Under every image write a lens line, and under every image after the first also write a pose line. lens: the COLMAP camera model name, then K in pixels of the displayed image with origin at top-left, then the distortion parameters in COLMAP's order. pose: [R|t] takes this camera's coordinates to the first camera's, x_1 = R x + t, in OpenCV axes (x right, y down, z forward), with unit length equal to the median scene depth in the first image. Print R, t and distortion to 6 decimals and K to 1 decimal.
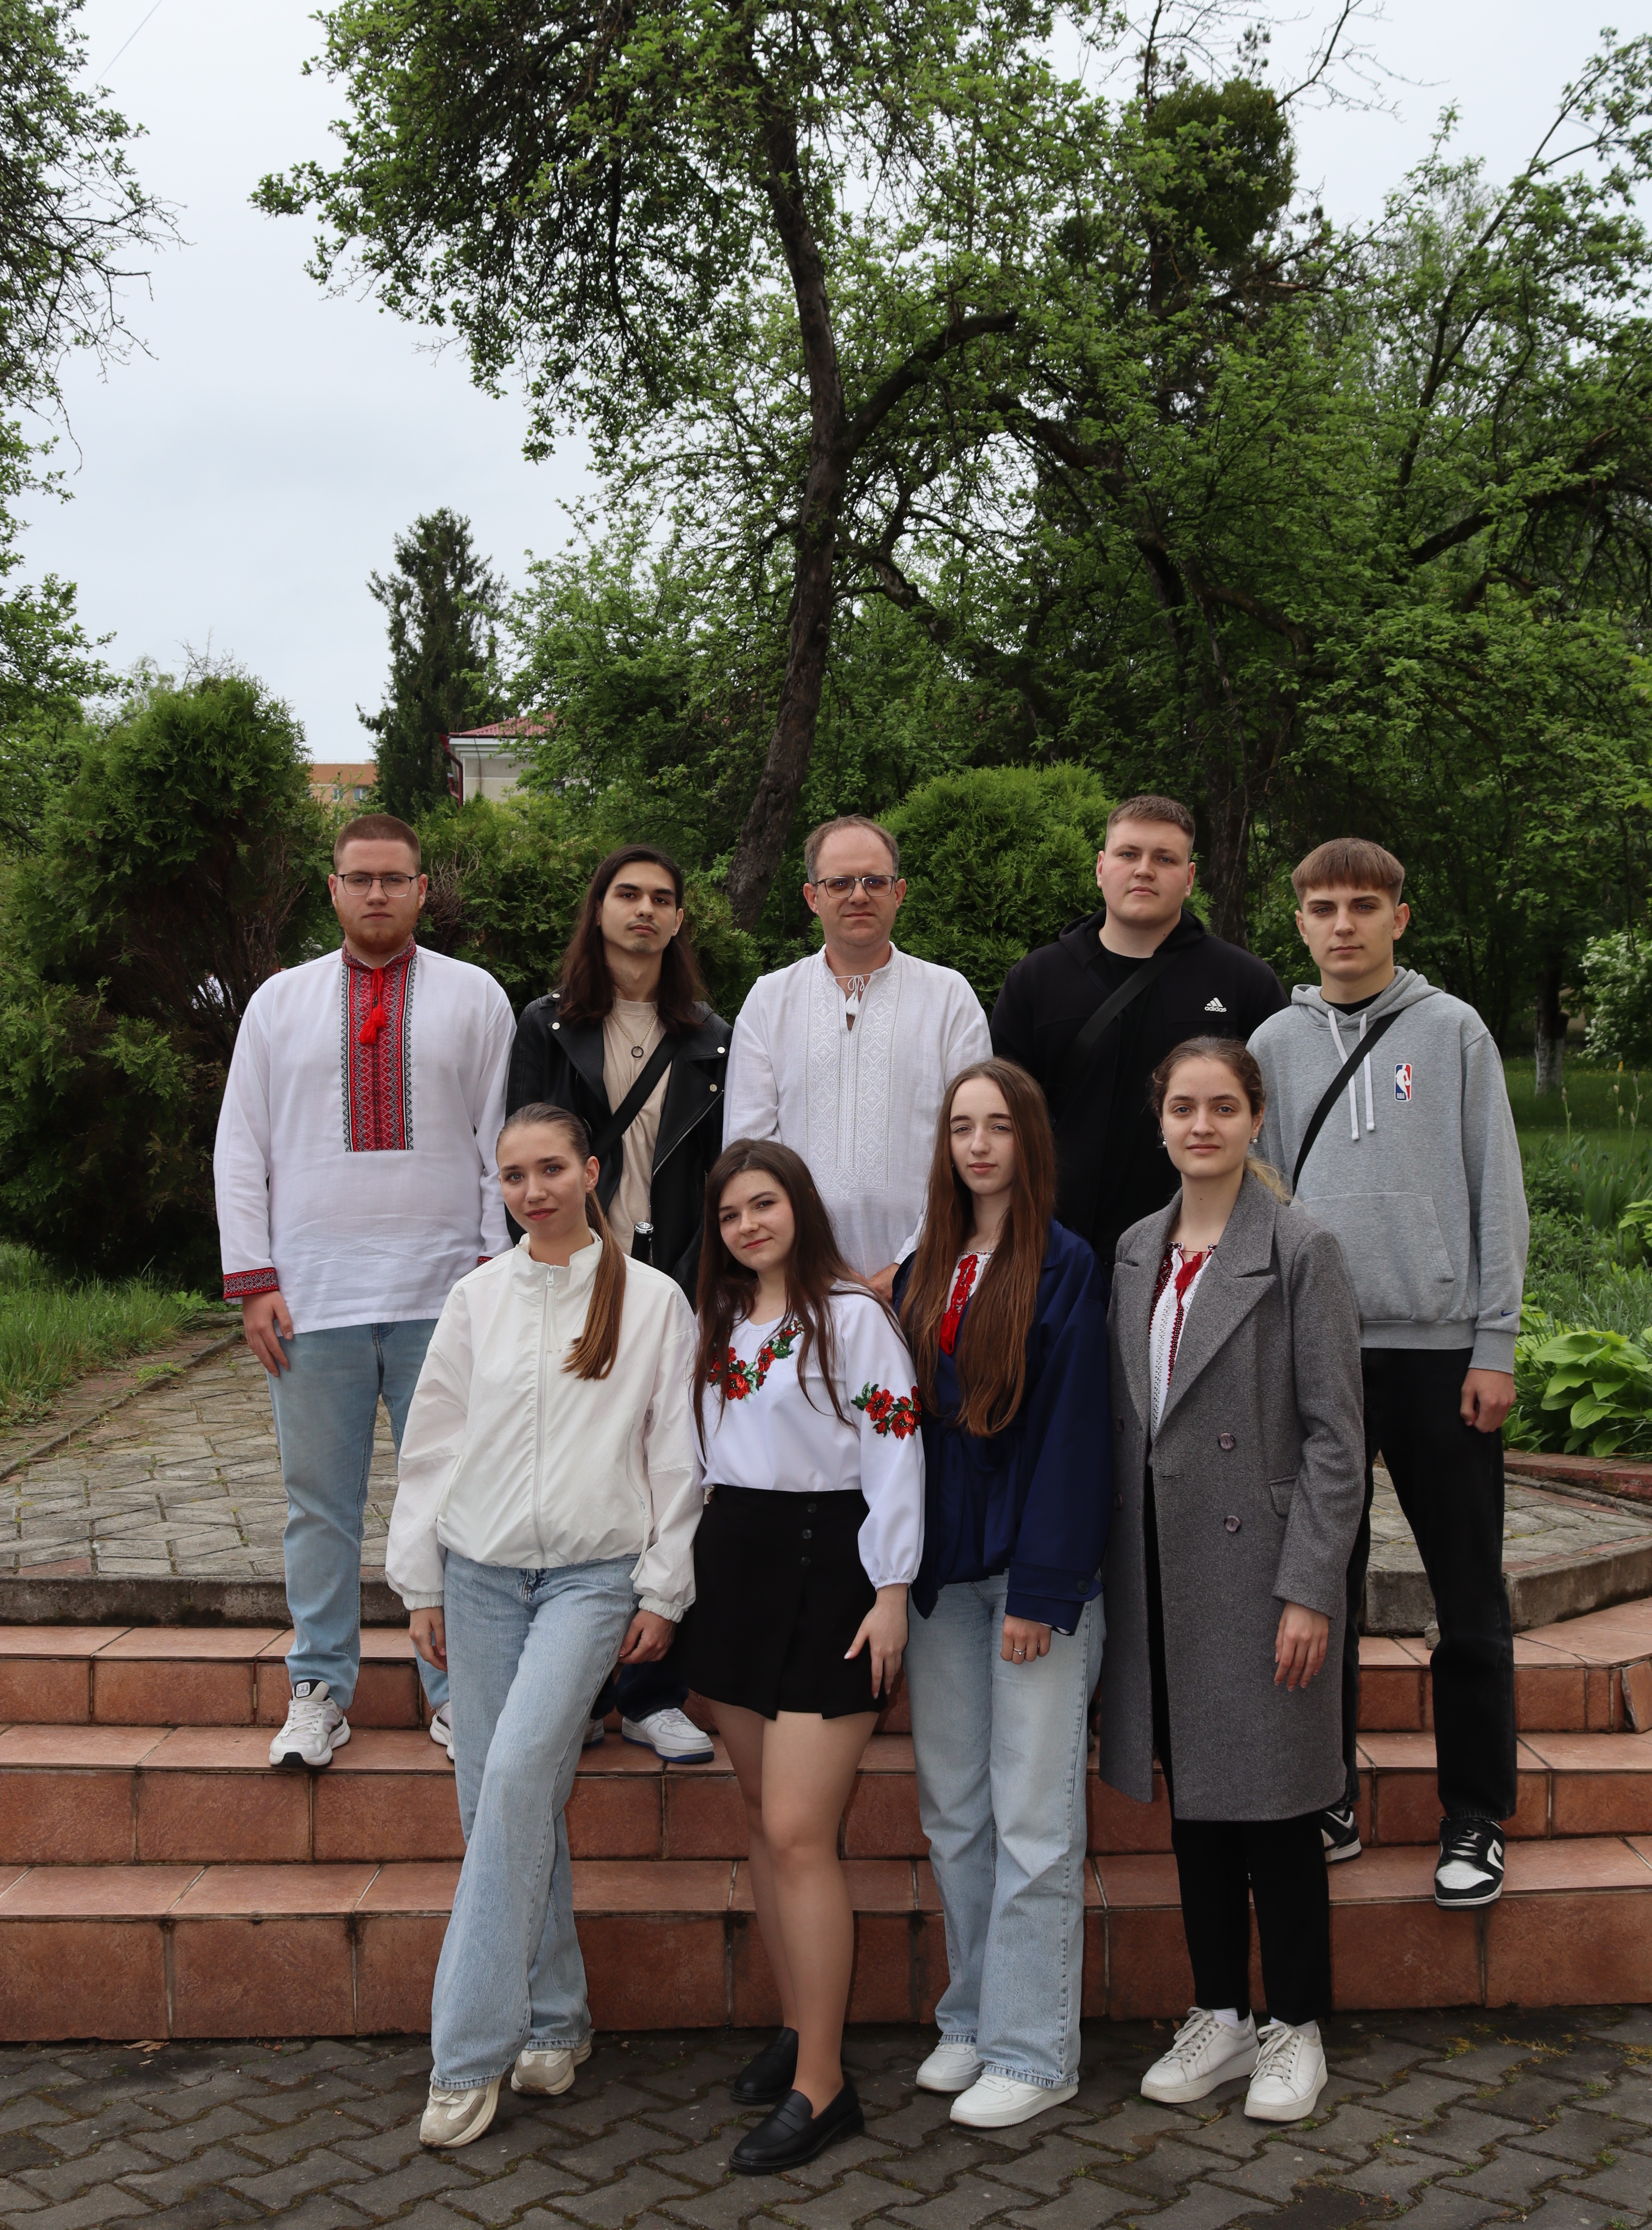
lens RADIAL K [[2653.4, 0, 826.0], [0, 2653.4, 1115.0], [0, 0, 1]] dist [-0.124065, 0.153405]
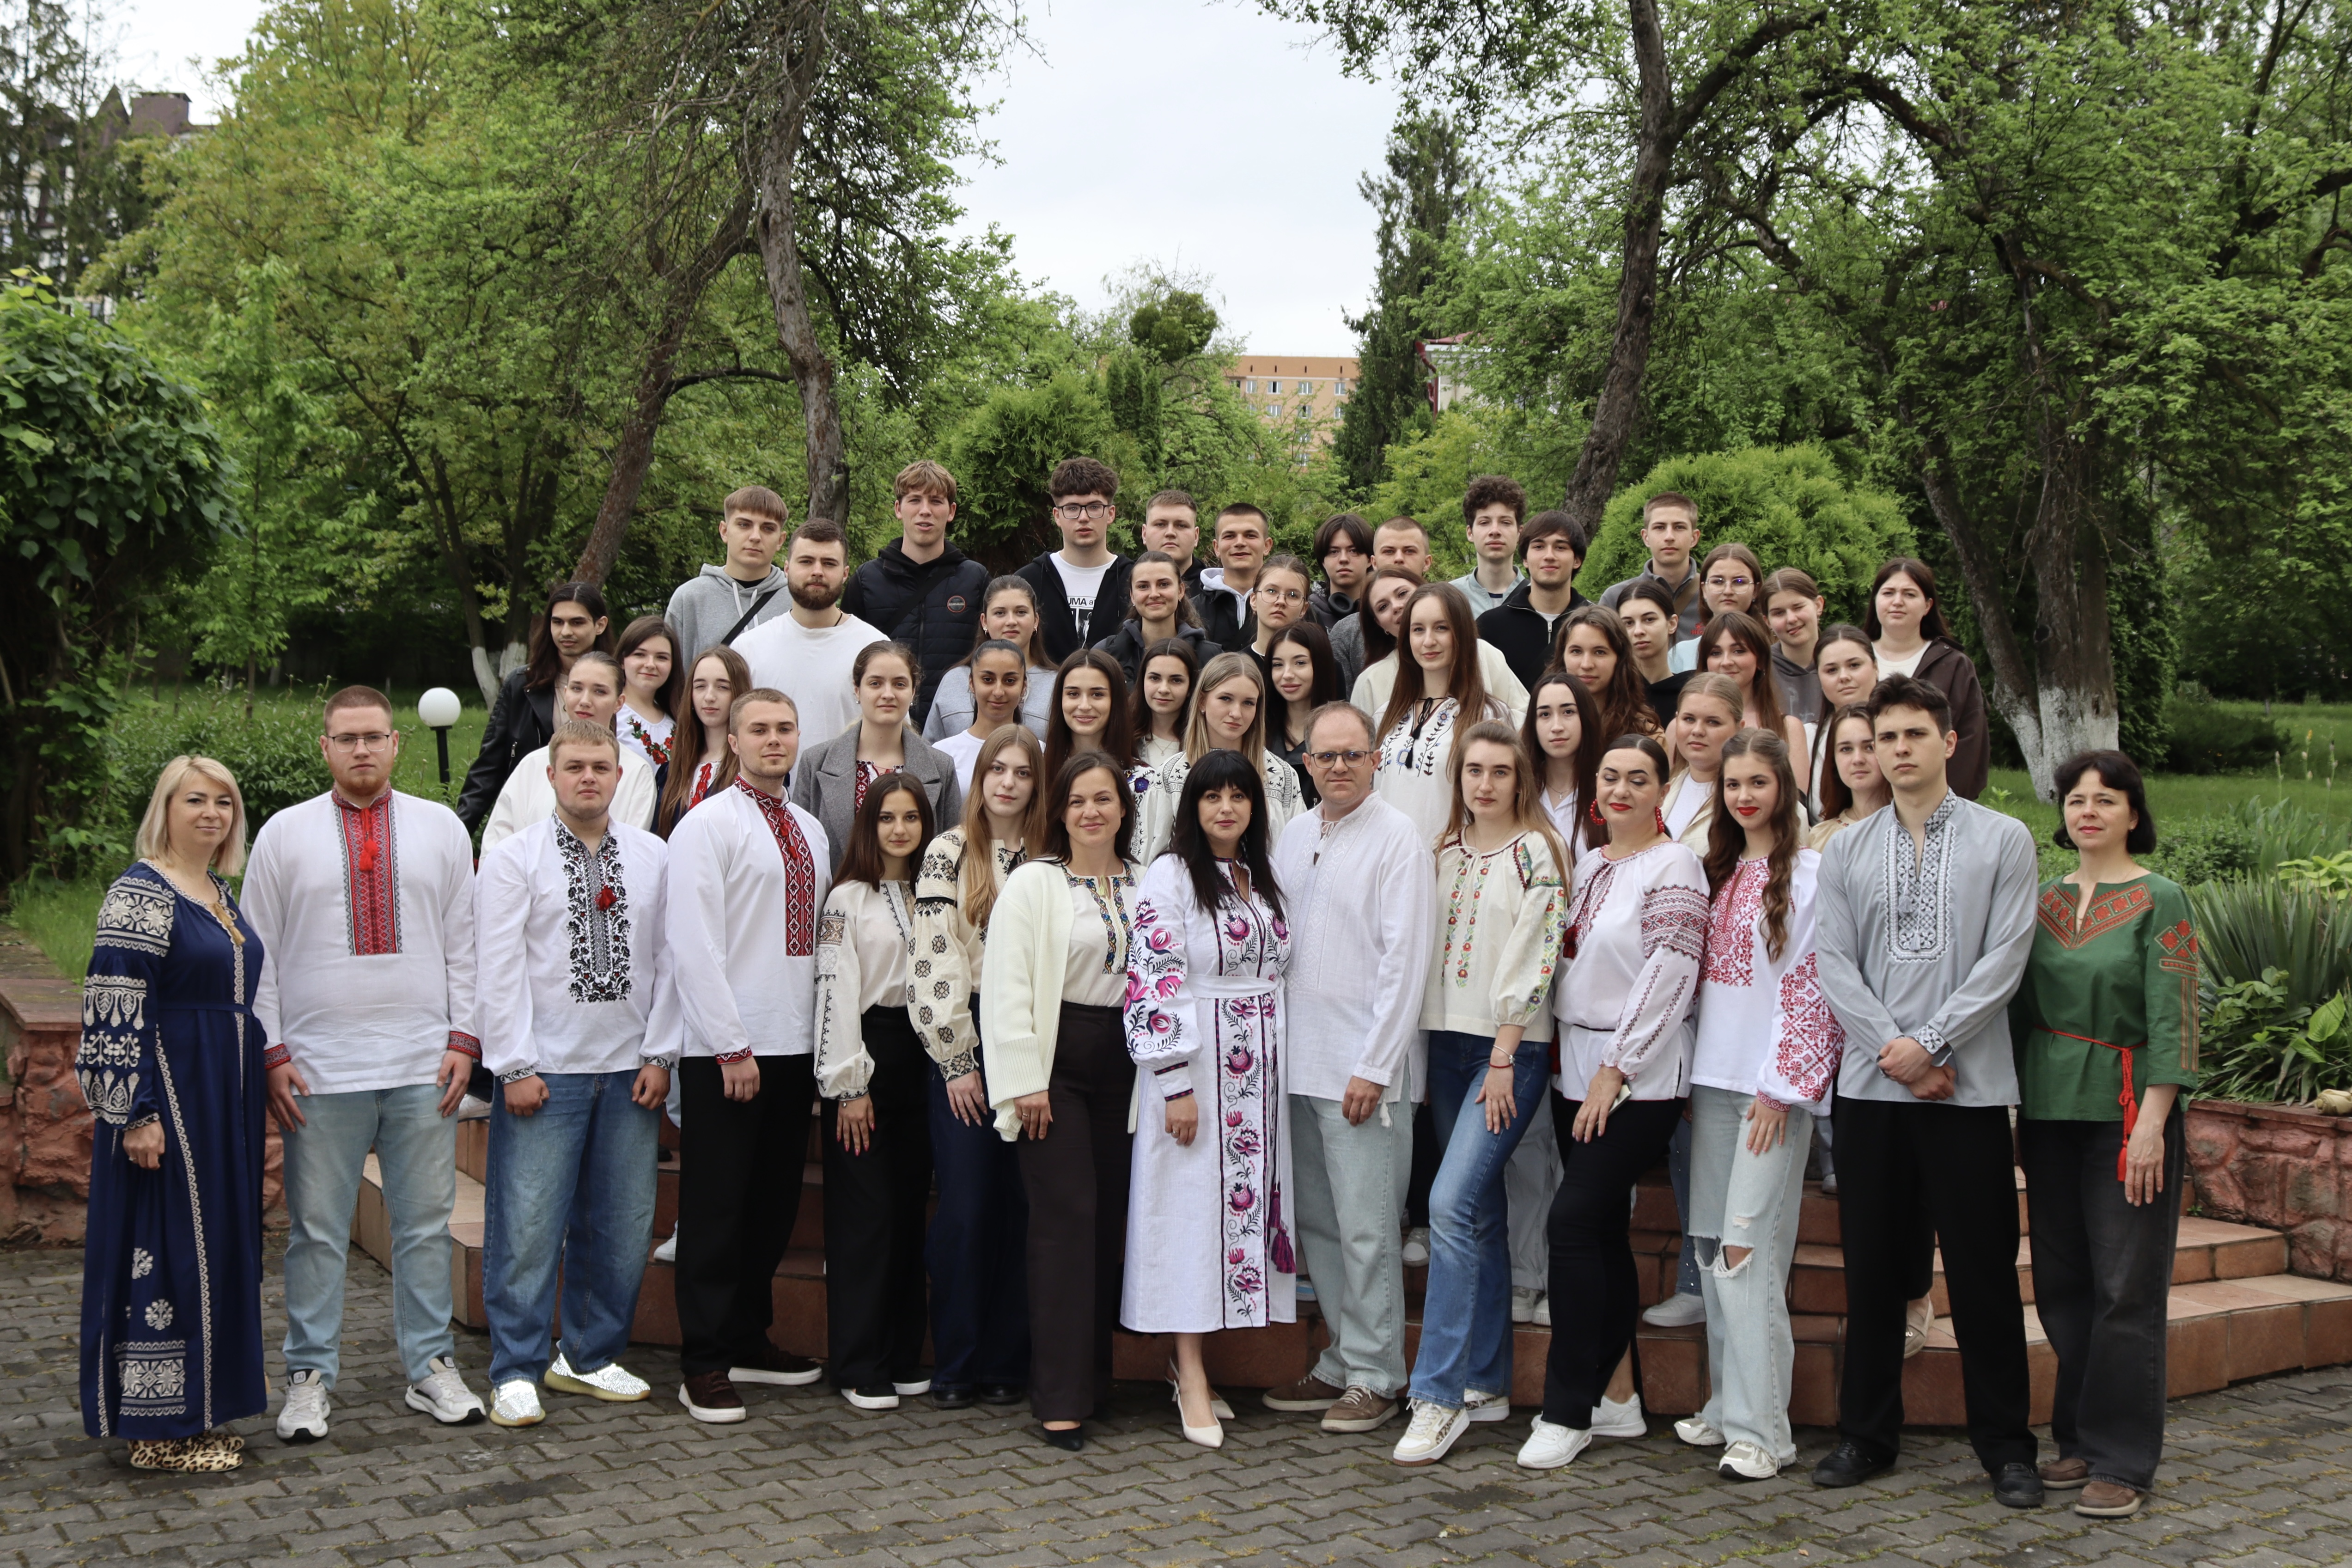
lens RADIAL K [[2735.9, 0, 1180.6], [0, 2735.9, 639.2], [0, 0, 1]] dist [-0.109880, -0.012308]
pose [[0.971882, 0.029598, -0.233602, 0.072079], [-0.036783, 0.998973, -0.026459, -0.007368], [0.232579, 0.034308, 0.971972, -0.119441]]
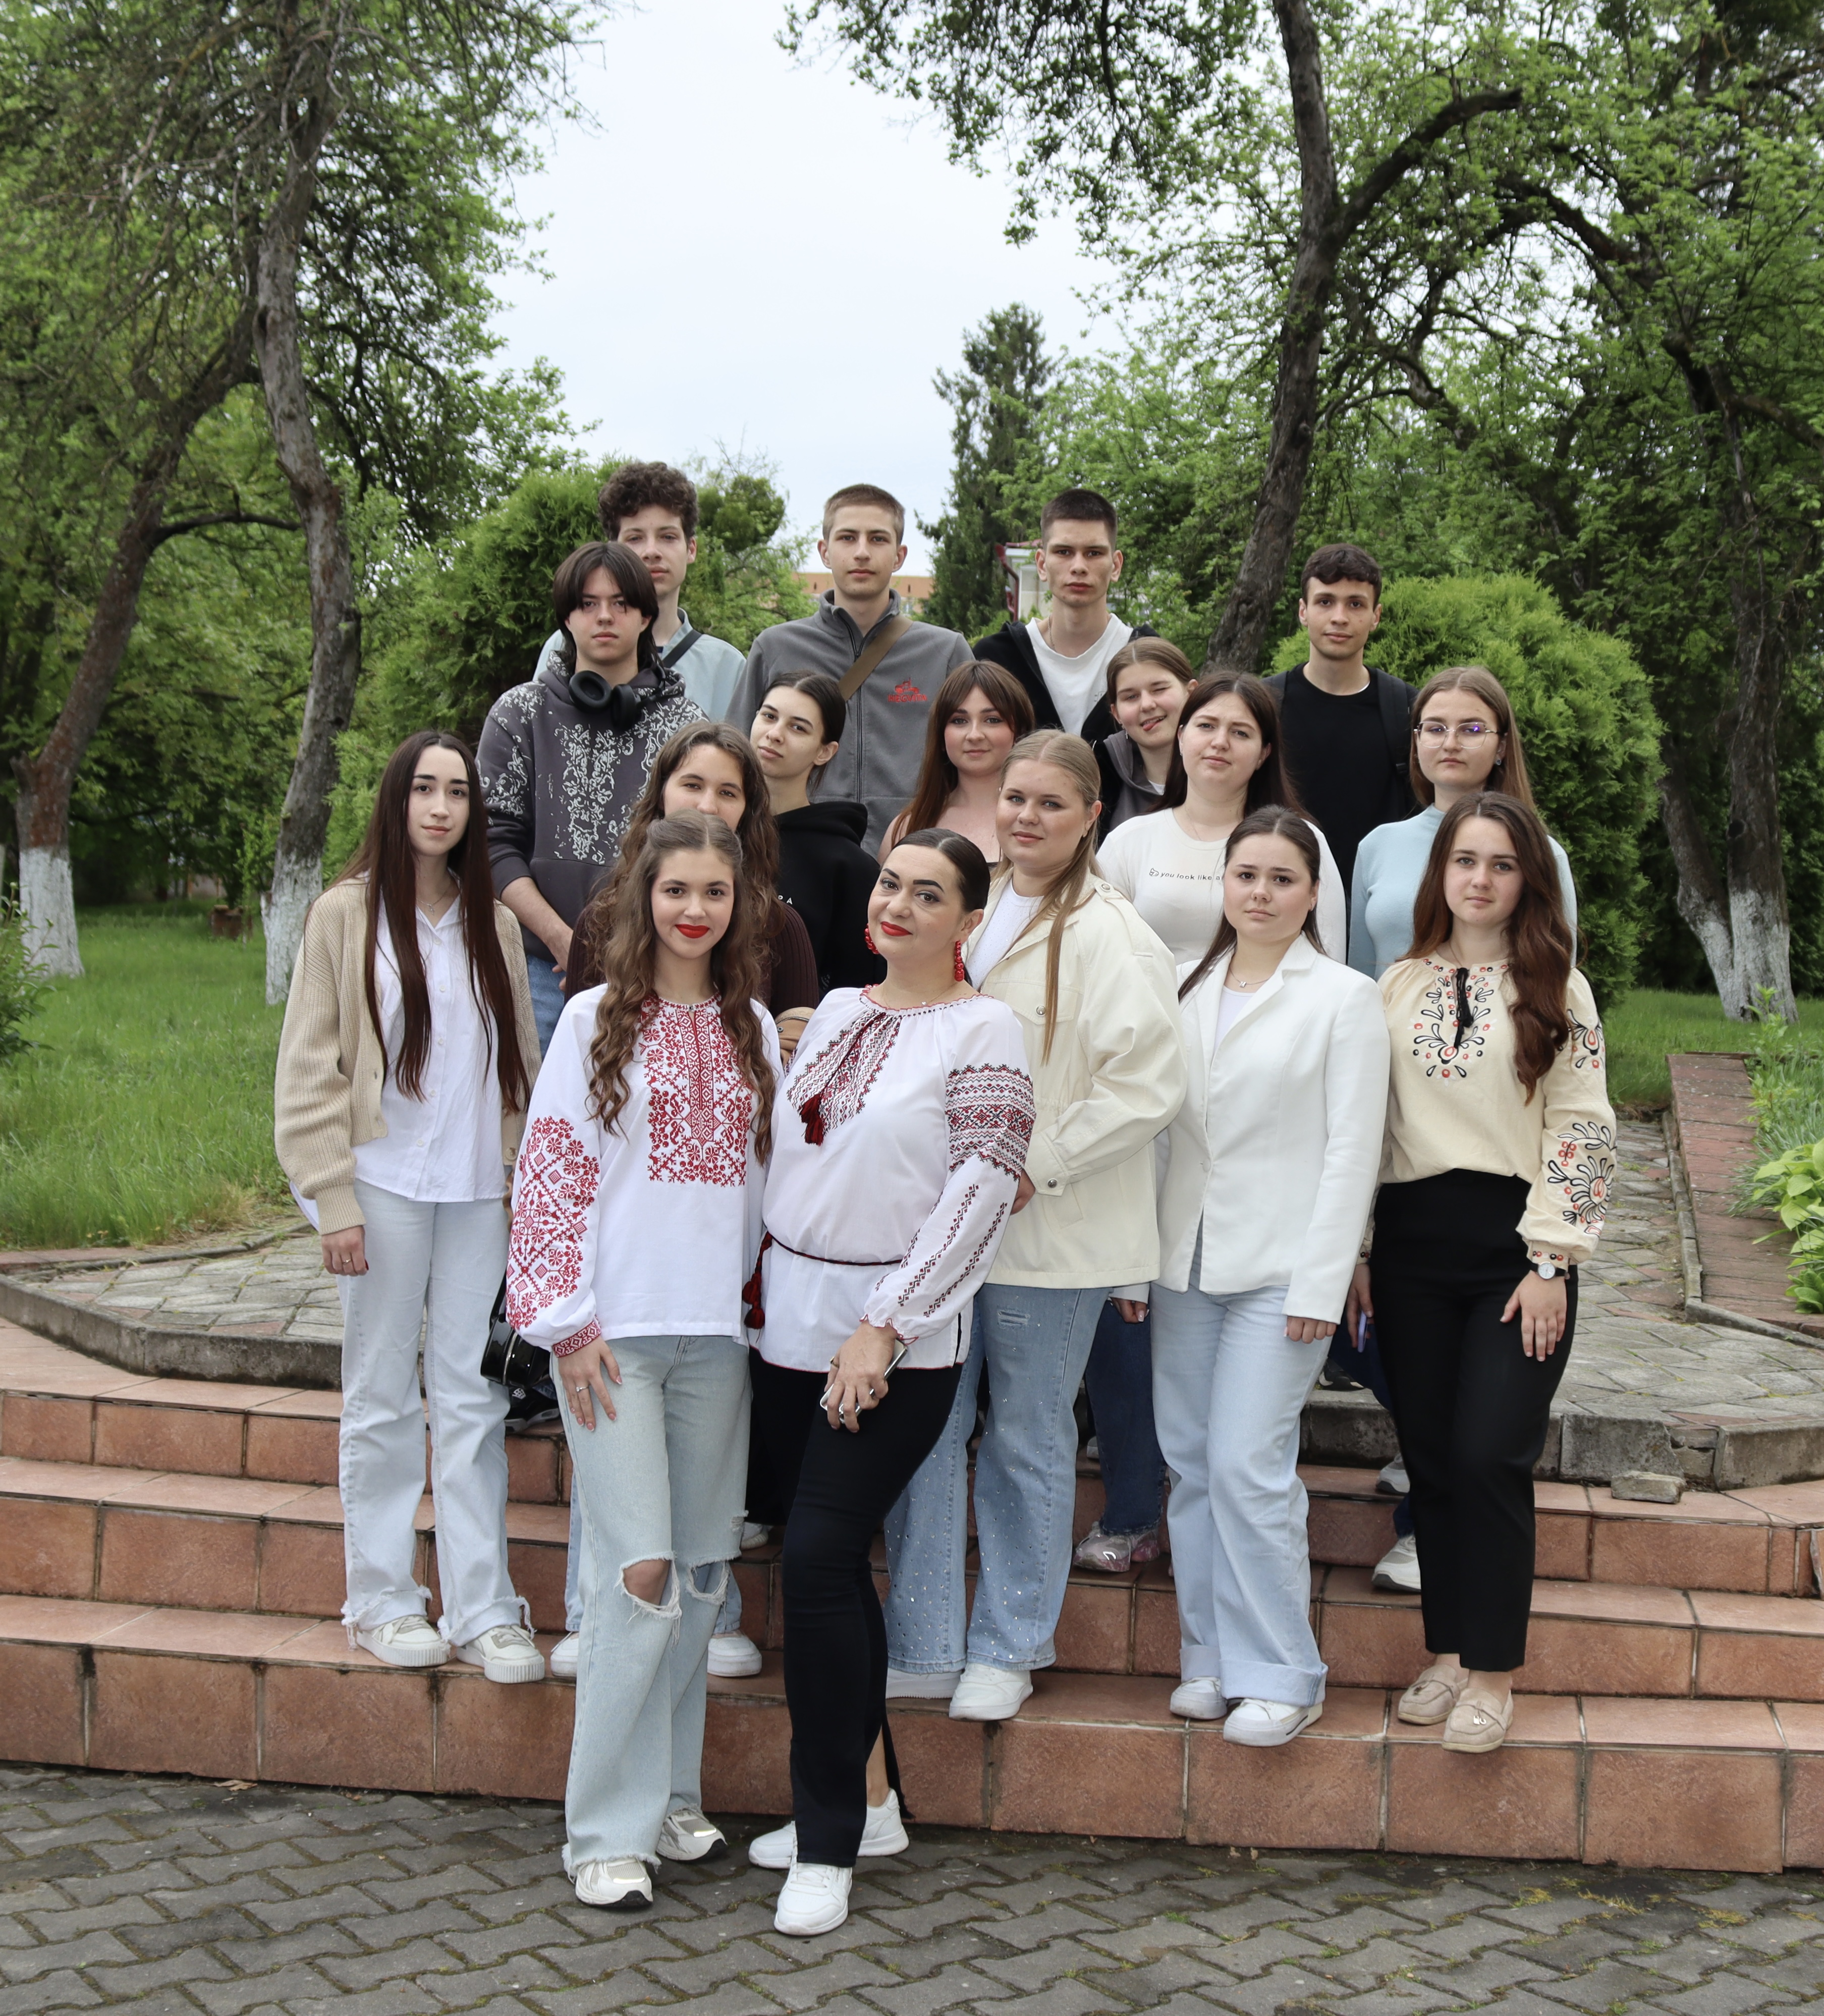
lens RADIAL K [[2860.8, 0, 1022.9], [0, 2860.8, 1010.4], [0, 0, 1]] dist [-0.113953, 0.022841]
pose [[0.989853, 0.046136, -0.134395, 0.041215], [-0.043944, 0.998849, 0.019234, 0.005324], [0.135128, -0.013133, 0.990741, -0.008642]]
